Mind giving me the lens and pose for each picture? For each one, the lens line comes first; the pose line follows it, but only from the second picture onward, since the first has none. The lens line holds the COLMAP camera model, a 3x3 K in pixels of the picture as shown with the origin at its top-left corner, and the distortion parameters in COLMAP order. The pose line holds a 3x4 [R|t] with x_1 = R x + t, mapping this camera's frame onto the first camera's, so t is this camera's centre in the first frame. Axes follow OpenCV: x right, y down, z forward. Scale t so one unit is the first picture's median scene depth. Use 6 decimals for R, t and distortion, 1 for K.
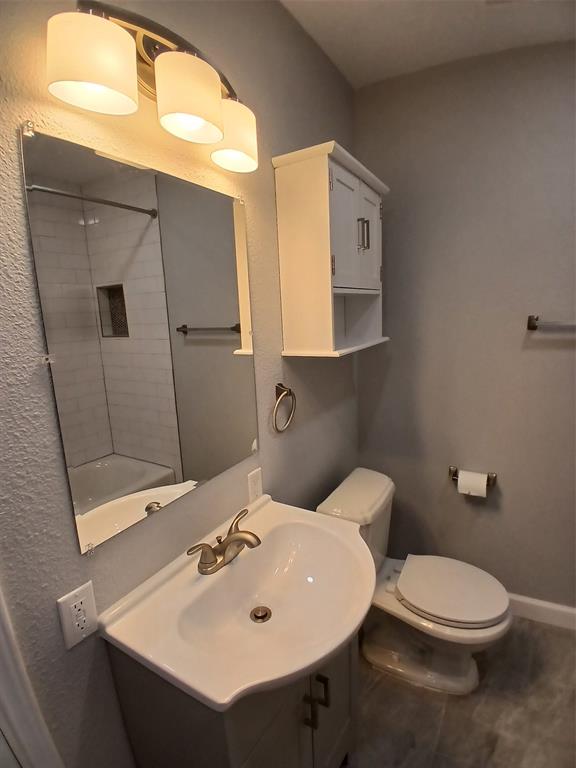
lens RADIAL K [[386.8, 0, 256.5], [0, 386.8, 381.2], [0, 0, 1]] dist [-0.020316, -0.028103]
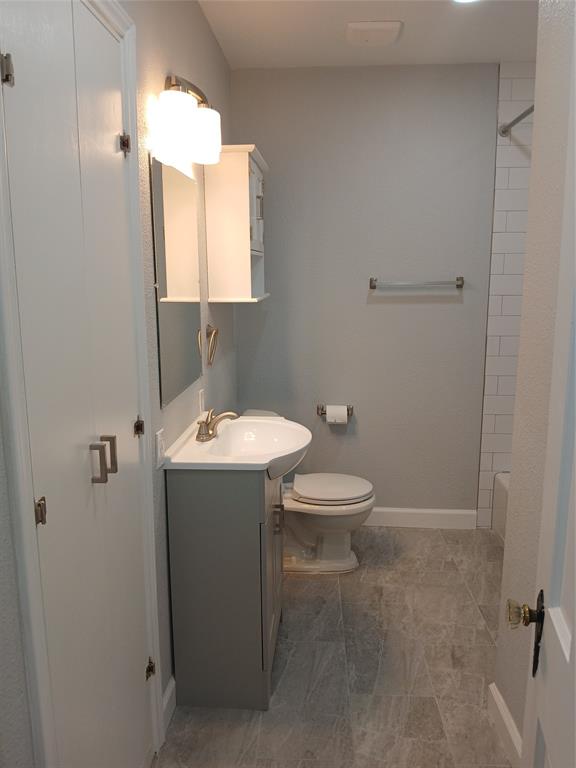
lens RADIAL K [[575.3, 0, 288.3], [0, 575.3, 357.8], [0, 0, 1]] dist [0.060231, -0.001073]
pose [[0.876436, -0.026123, 0.480809, -0.600266], [0.043634, 0.998728, -0.025277, 0.169473], [-0.479537, 0.043133, 0.876461, -0.728685]]
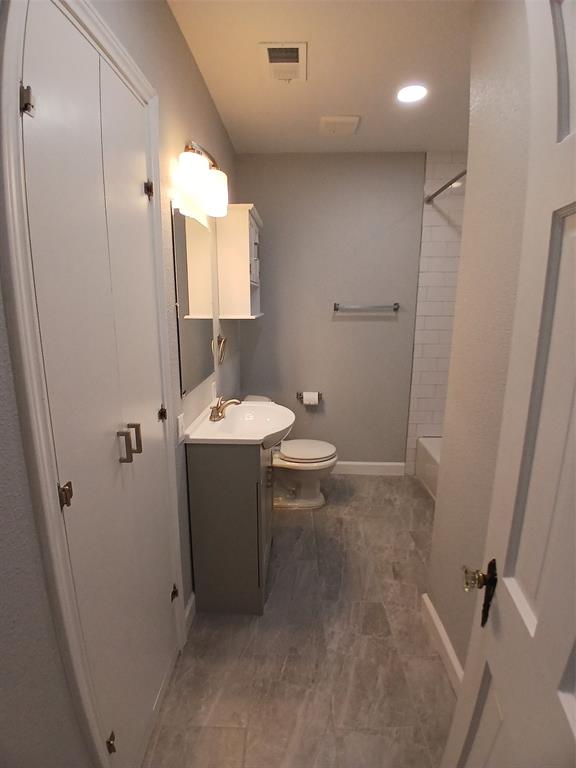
lens RADIAL K [[375.3, 0, 292.2], [0, 375.3, 366.0], [0, 0, 1]] dist [0.001162, 0.000091]
pose [[0.854428, -0.035581, 0.518350, -0.524461], [0.042332, 0.999103, -0.001198, 0.158244], [-0.517843, 0.022967, 0.855168, -0.575446]]
